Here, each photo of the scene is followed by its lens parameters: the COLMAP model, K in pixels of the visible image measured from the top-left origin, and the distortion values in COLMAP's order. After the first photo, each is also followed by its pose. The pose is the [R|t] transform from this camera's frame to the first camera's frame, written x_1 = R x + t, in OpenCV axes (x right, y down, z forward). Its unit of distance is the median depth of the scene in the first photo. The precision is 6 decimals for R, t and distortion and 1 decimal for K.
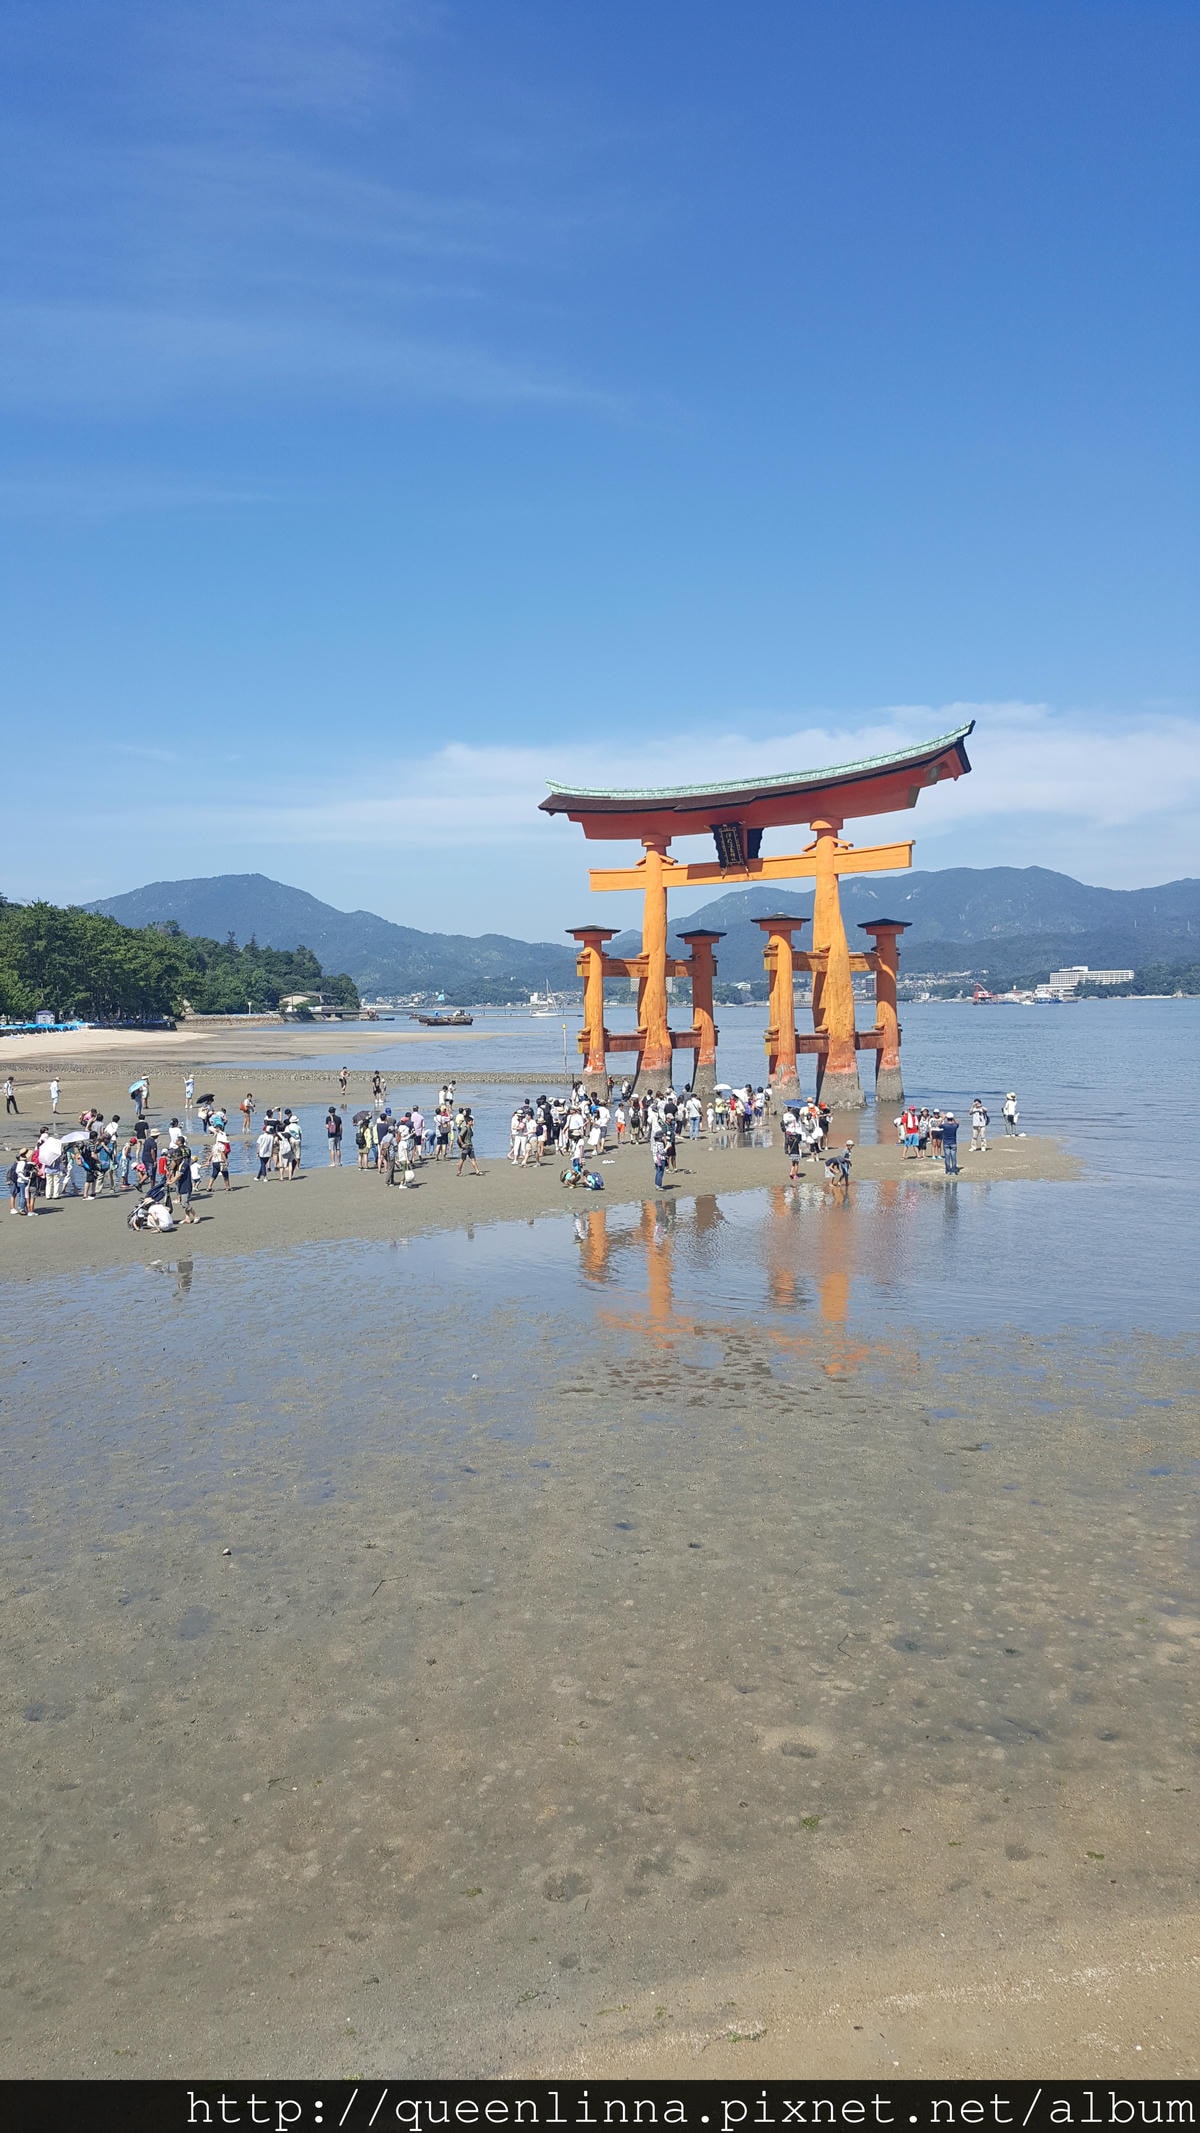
lens RADIAL K [[1586.0, 0, 579.1], [0, 1586.0, 1023.2], [0, 0, 1]] dist [0.158860, -0.219571]
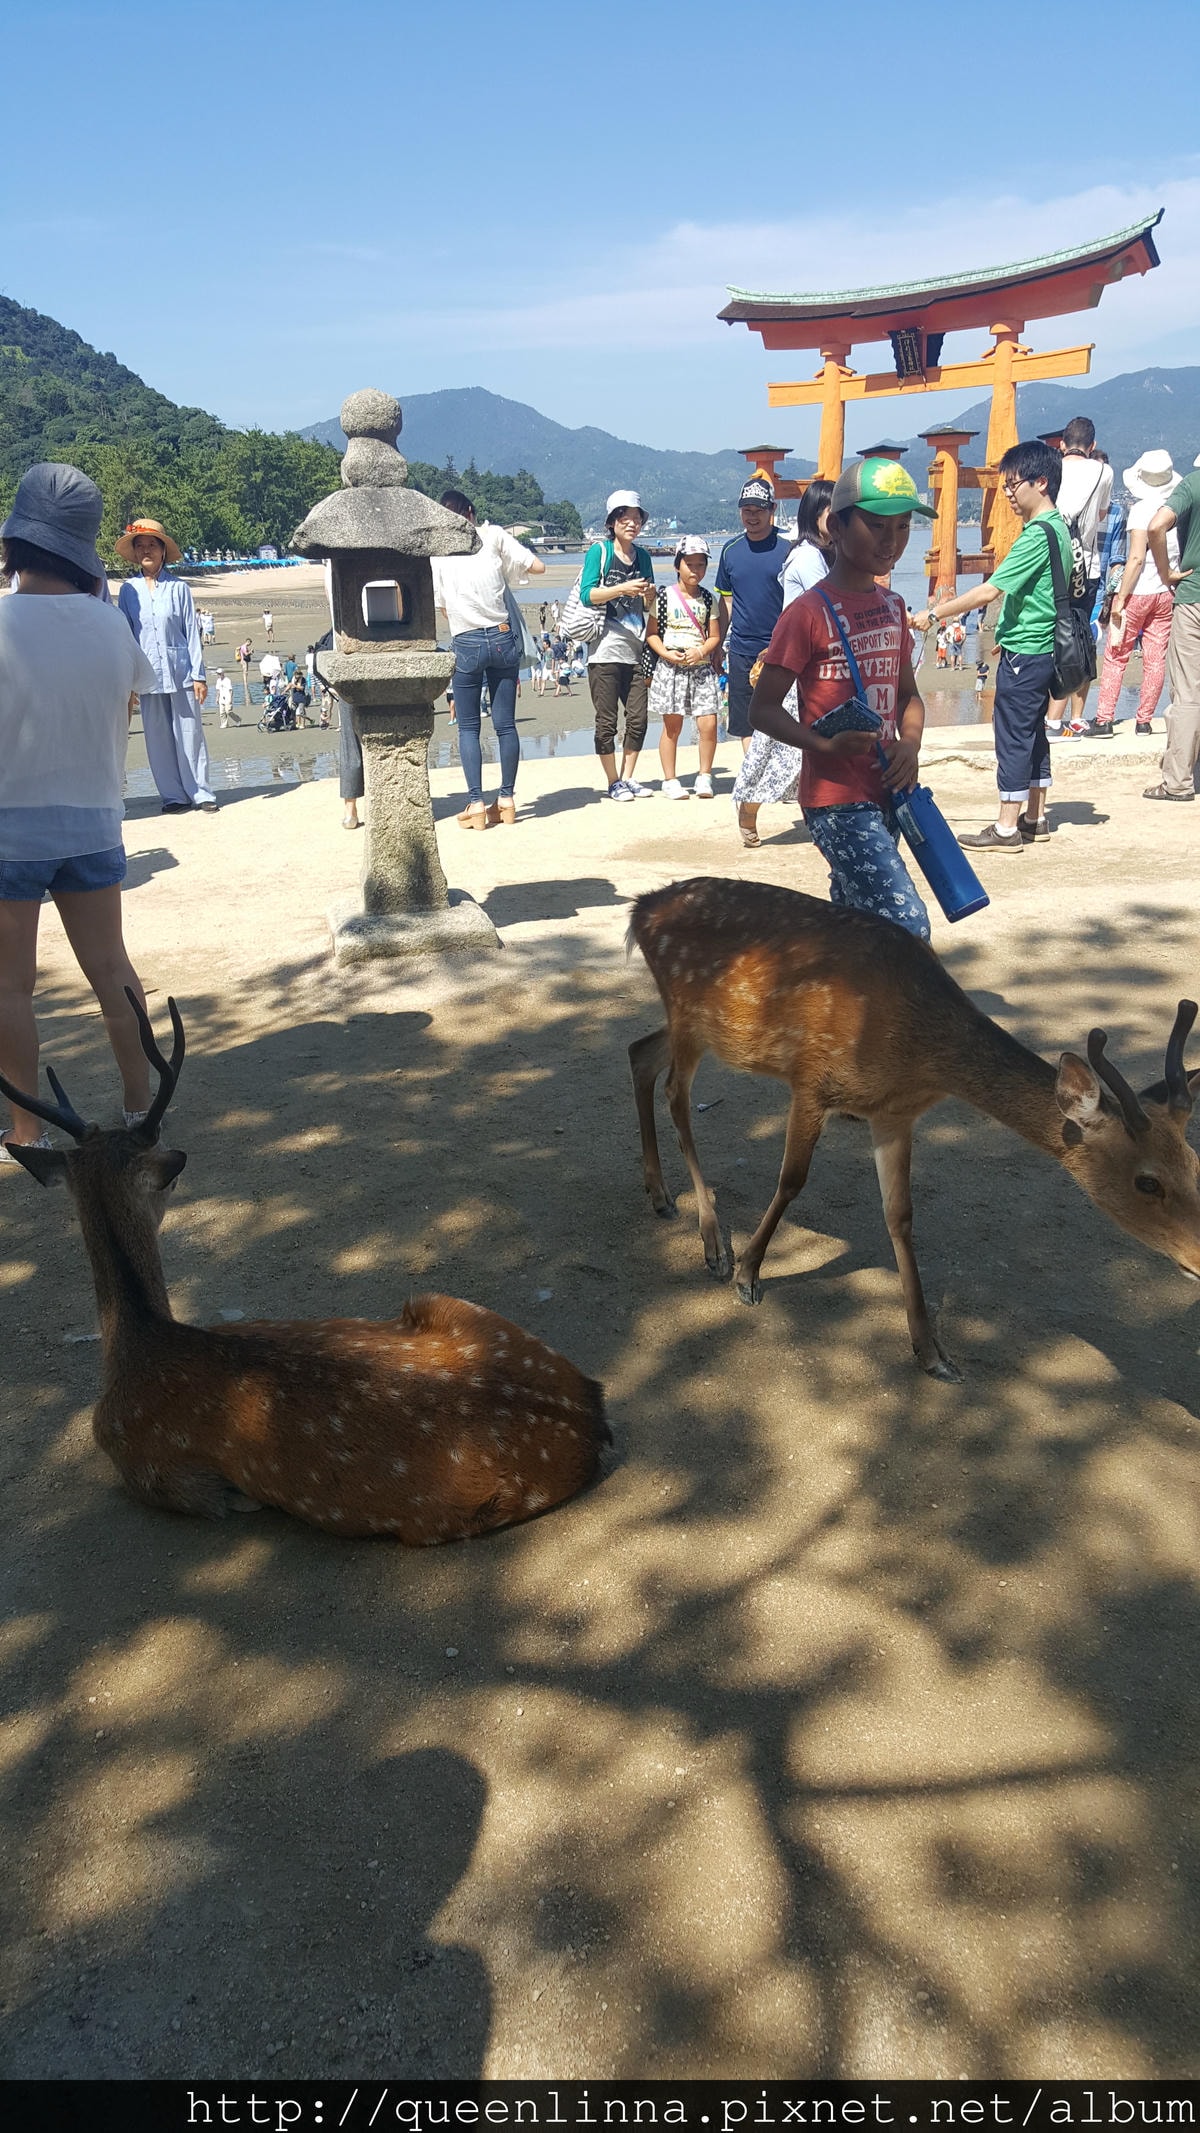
lens RADIAL K [[1620.7, 0, 569.7], [0, 1620.7, 1043.2], [0, 0, 1]] dist [0.106830, -0.192812]
pose [[0.988809, 0.027385, -0.146649, 0.048404], [0.015833, 0.958191, 0.285691, 0.002720], [0.148342, -0.284815, 0.947035, -0.108748]]
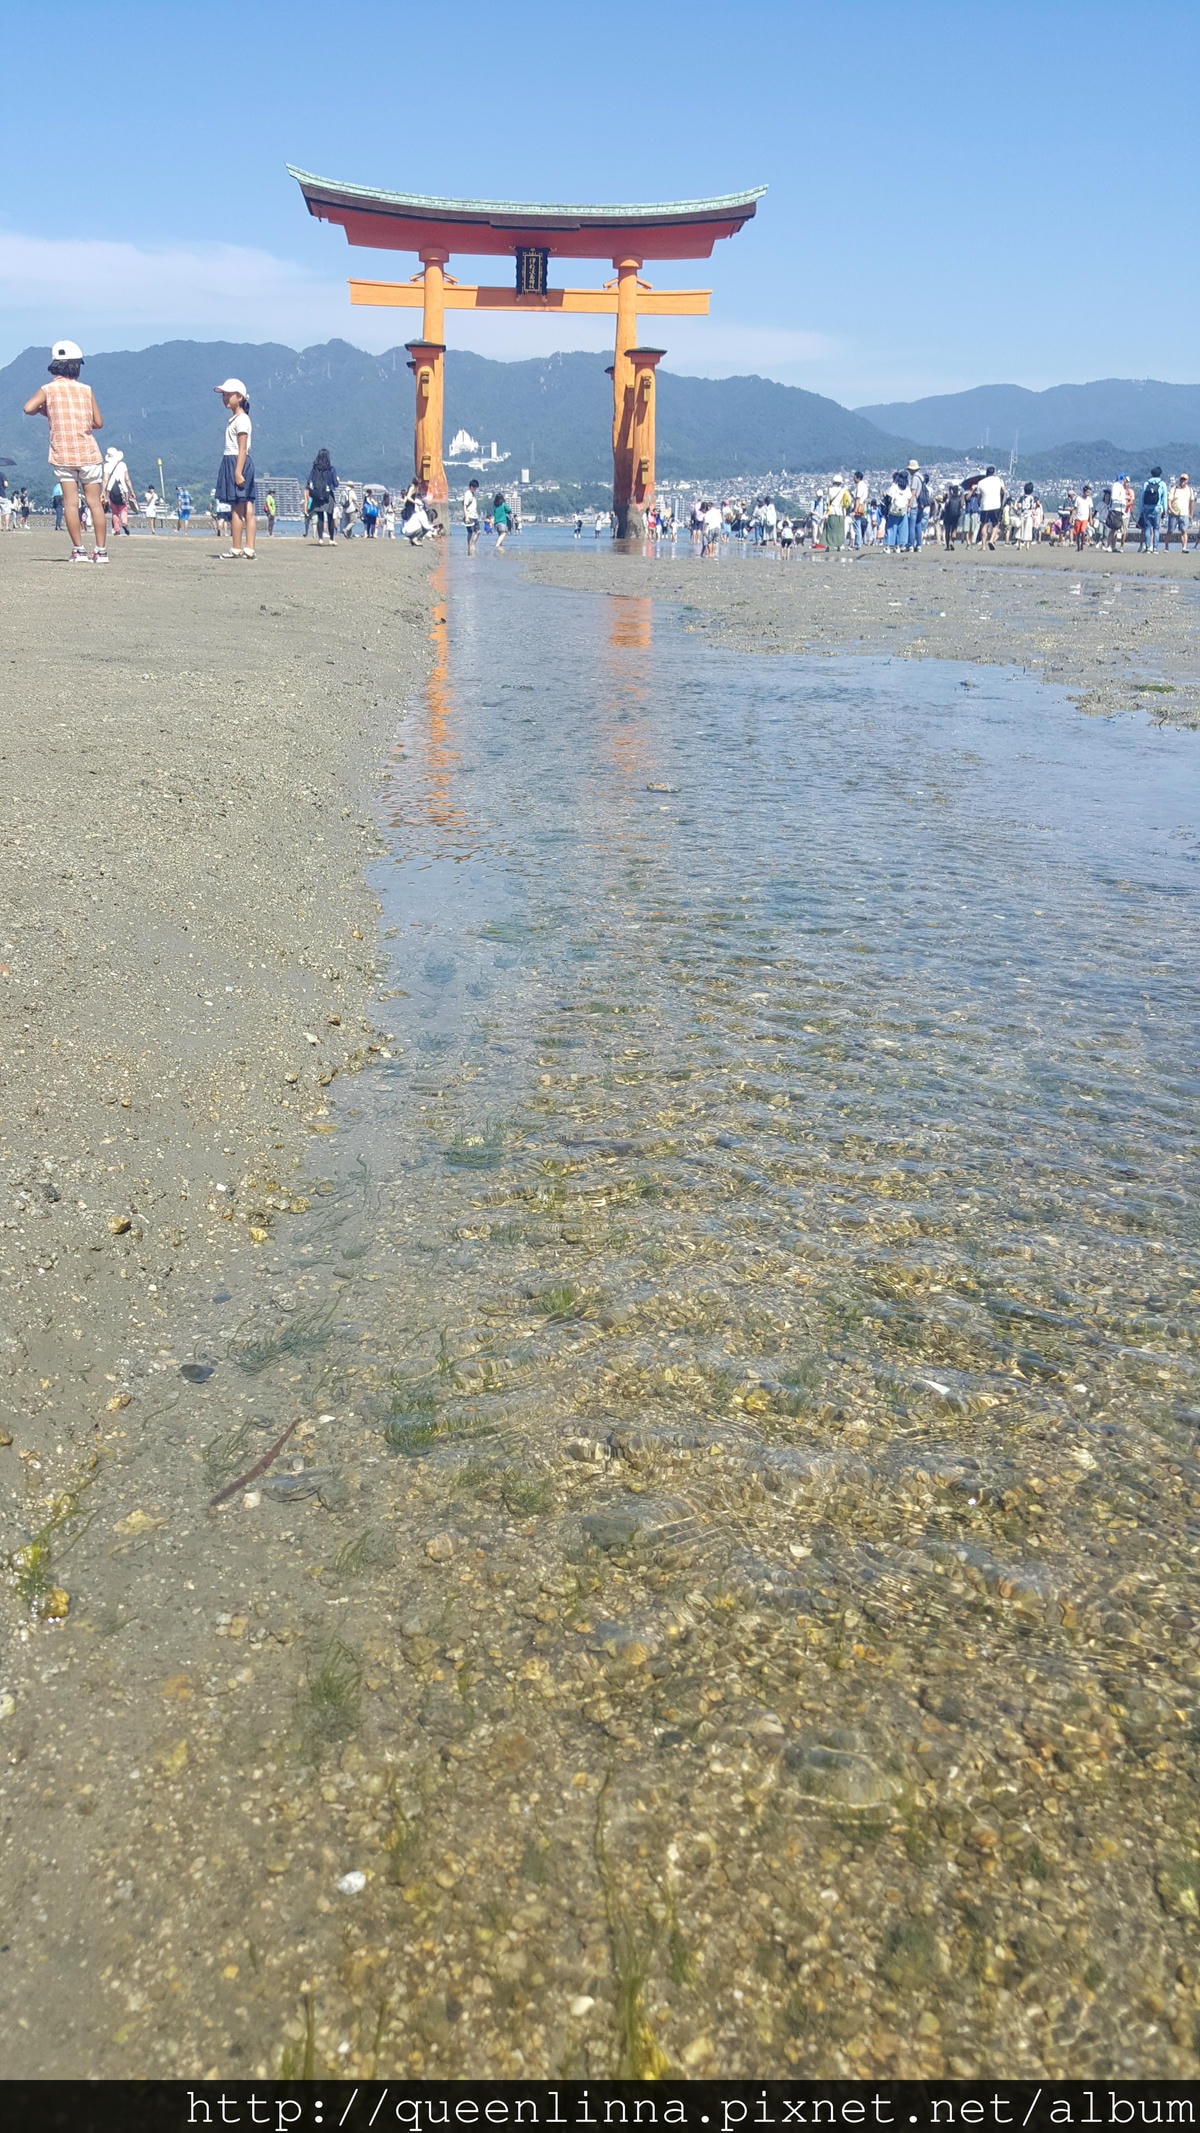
lens RADIAL K [[1577.1, 0, 598.3], [0, 1577.1, 1038.3], [0, 0, 1]] dist [0.180030, -0.299623]
pose [[0.700657, -0.189687, 0.687822, -0.692152], [-0.018968, 0.958720, 0.283717, 0.067506], [-0.713246, -0.211835, 0.668136, 0.154748]]
